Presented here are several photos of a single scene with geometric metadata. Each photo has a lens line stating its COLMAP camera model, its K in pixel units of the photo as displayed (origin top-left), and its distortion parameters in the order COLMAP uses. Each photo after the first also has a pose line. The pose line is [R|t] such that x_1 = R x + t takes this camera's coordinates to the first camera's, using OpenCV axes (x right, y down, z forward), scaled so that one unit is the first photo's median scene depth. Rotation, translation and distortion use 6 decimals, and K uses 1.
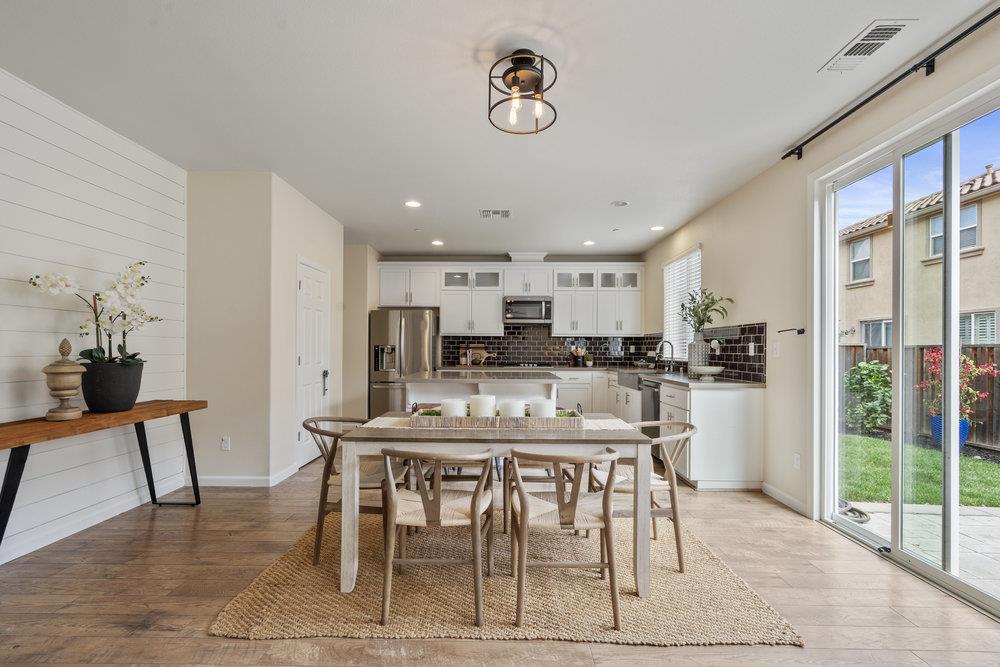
lens RADIAL K [[460.2, 0, 498.9], [0, 460.2, 344.6], [0, 0, 1]] dist [-0.000996, 0.000033]
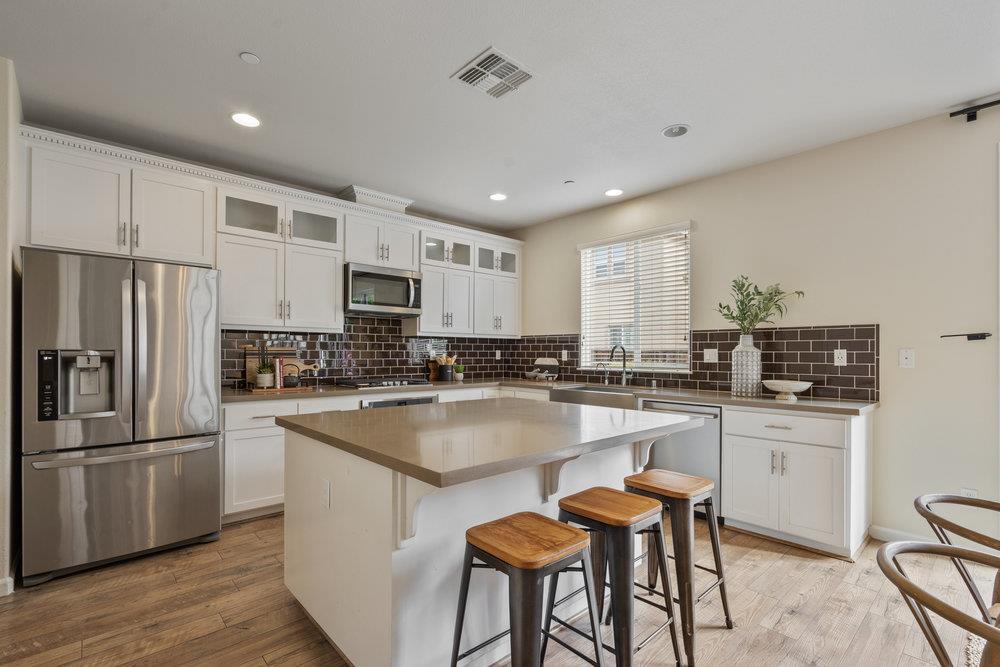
lens RADIAL K [[461.6, 0, 498.5], [0, 461.6, 350.1], [0, 0, 1]] dist [-0.001226, -0.000364]
pose [[0.730908, 0.001180, 0.682475, -0.251258], [-0.006105, 0.999970, 0.004810, -0.002041], [-0.682449, -0.007682, 0.730893, 0.491067]]
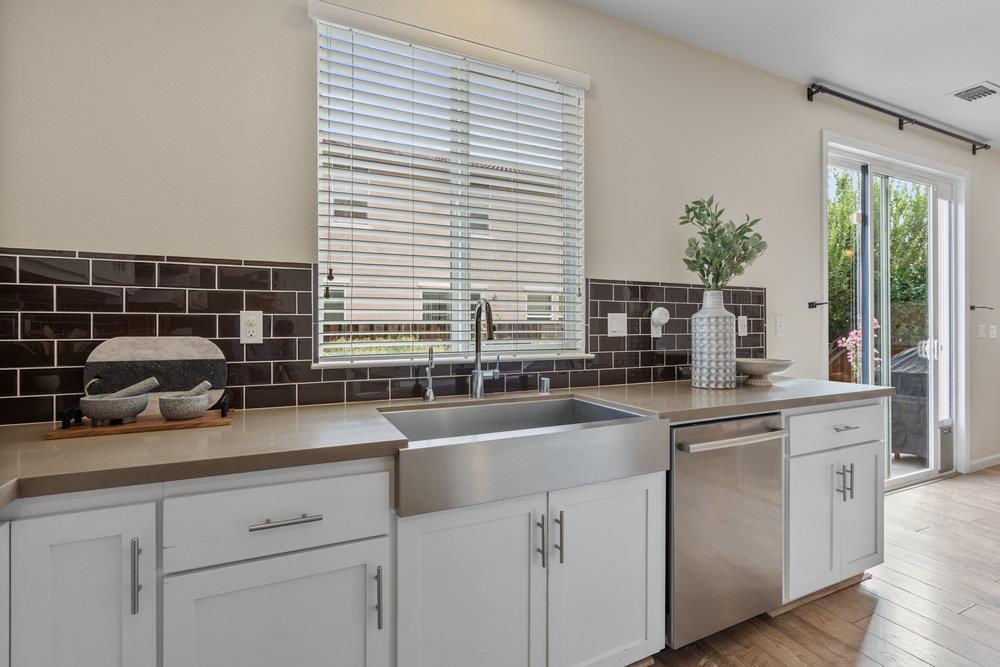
lens RADIAL K [[447.6, 0, 500.0], [0, 447.6, 333.5], [0, 0, 1]] dist [0.001129, 0.000318]
pose [[-0.422630, -0.007331, 0.906273, 0.072774], [-0.004727, 0.999972, 0.005884, 0.010897], [-0.906290, -0.001797, -0.422653, 0.942288]]
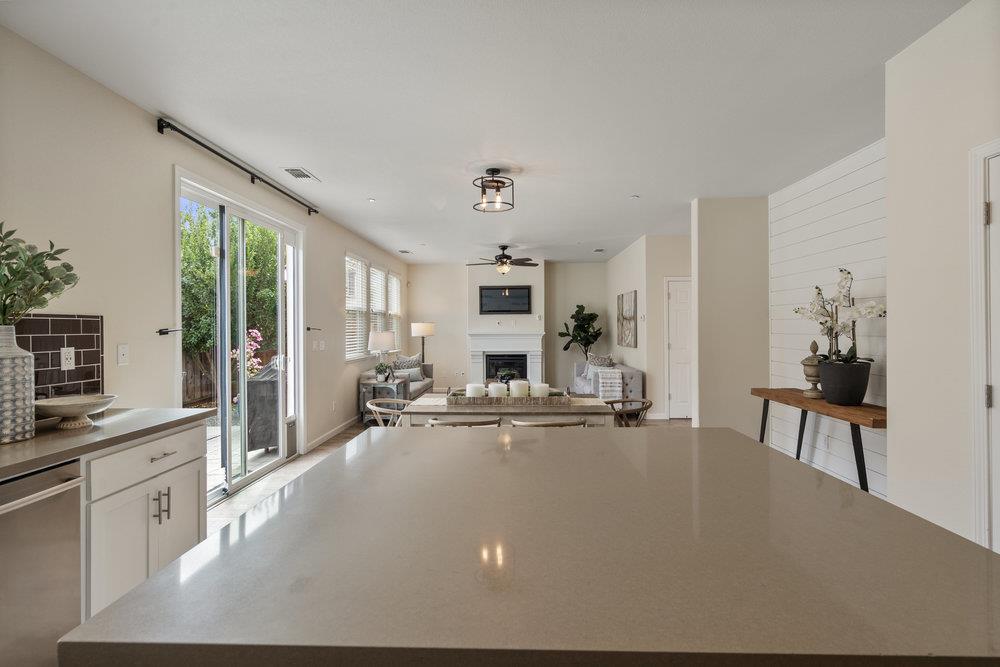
lens RADIAL K [[457.3, 0, 500.0], [0, 457.3, 333.5], [0, 0, 1]] dist [-0.011720, 0.000201]
pose [[-0.999823, -0.003219, 0.018550, -0.002854], [-0.003199, 0.999994, 0.001139, -0.014552], [-0.018553, 0.001079, -0.999827, 0.931779]]
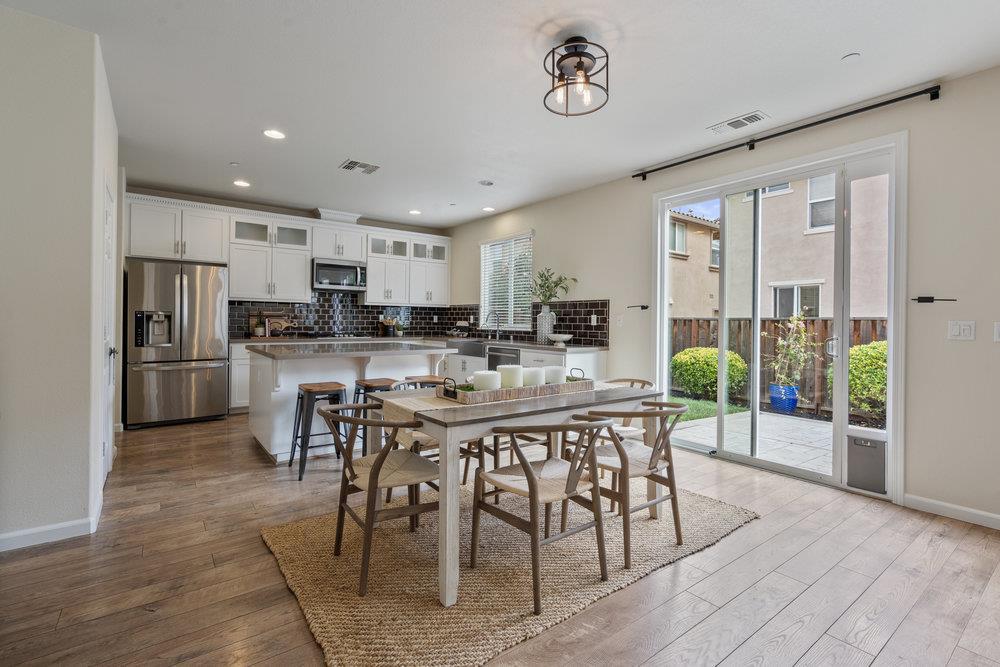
lens RADIAL K [[459.5, 0, 501.2], [0, 459.5, 320.3], [0, 0, 1]] dist [0.000512, 0.000432]
pose [[0.787291, 0.005549, 0.616557, -0.260576], [-0.014014, 0.999862, 0.008896, 0.001525], [-0.616422, -0.015644, 0.787260, 0.093905]]
